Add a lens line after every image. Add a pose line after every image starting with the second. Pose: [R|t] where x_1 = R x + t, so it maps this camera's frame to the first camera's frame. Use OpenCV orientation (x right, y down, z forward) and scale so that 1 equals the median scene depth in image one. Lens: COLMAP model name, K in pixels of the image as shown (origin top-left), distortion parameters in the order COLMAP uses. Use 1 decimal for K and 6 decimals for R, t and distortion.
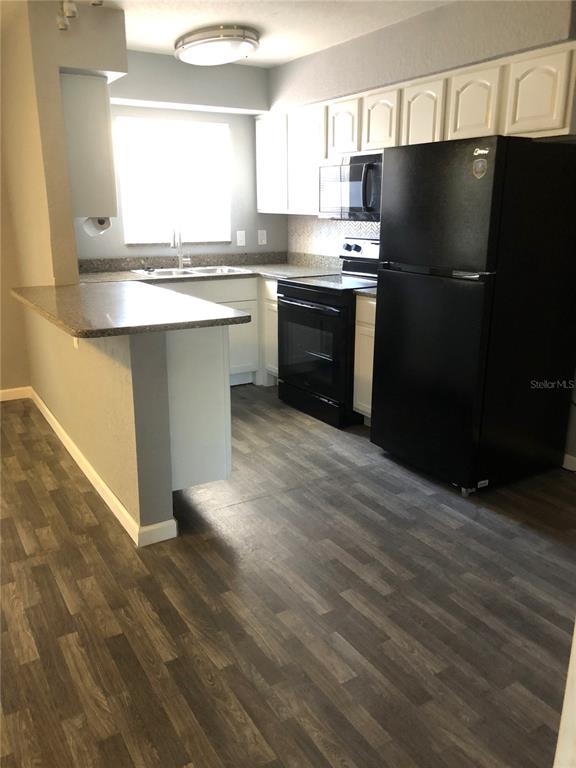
lens RADIAL K [[625.9, 0, 282.9], [0, 625.9, 382.9], [0, 0, 1]] dist [0.031362, -0.041141]
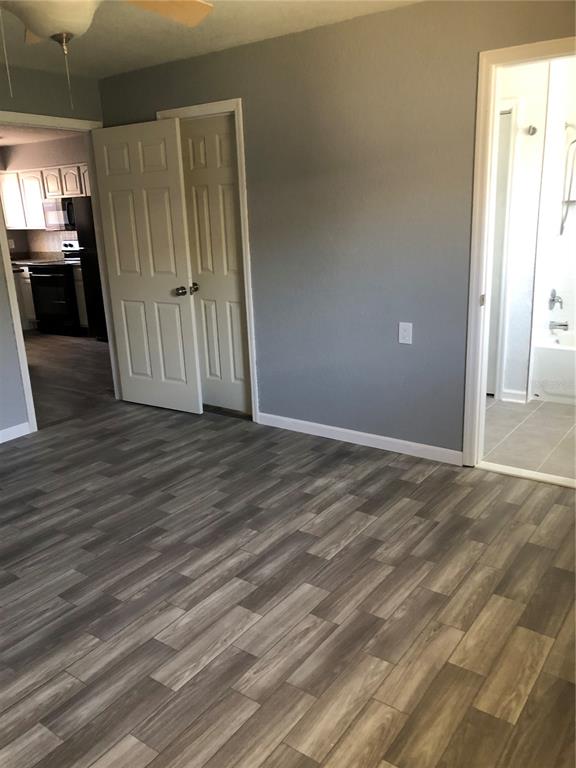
lens RADIAL K [[625.9, 0, 285.6], [0, 625.9, 390.5], [0, 0, 1]] dist [0.031362, -0.041141]
pose [[0.917275, -0.147864, 0.369787, -0.054013], [0.148384, 0.988555, 0.027213, 0.269321], [-0.369578, 0.029909, 0.928718, -1.013717]]
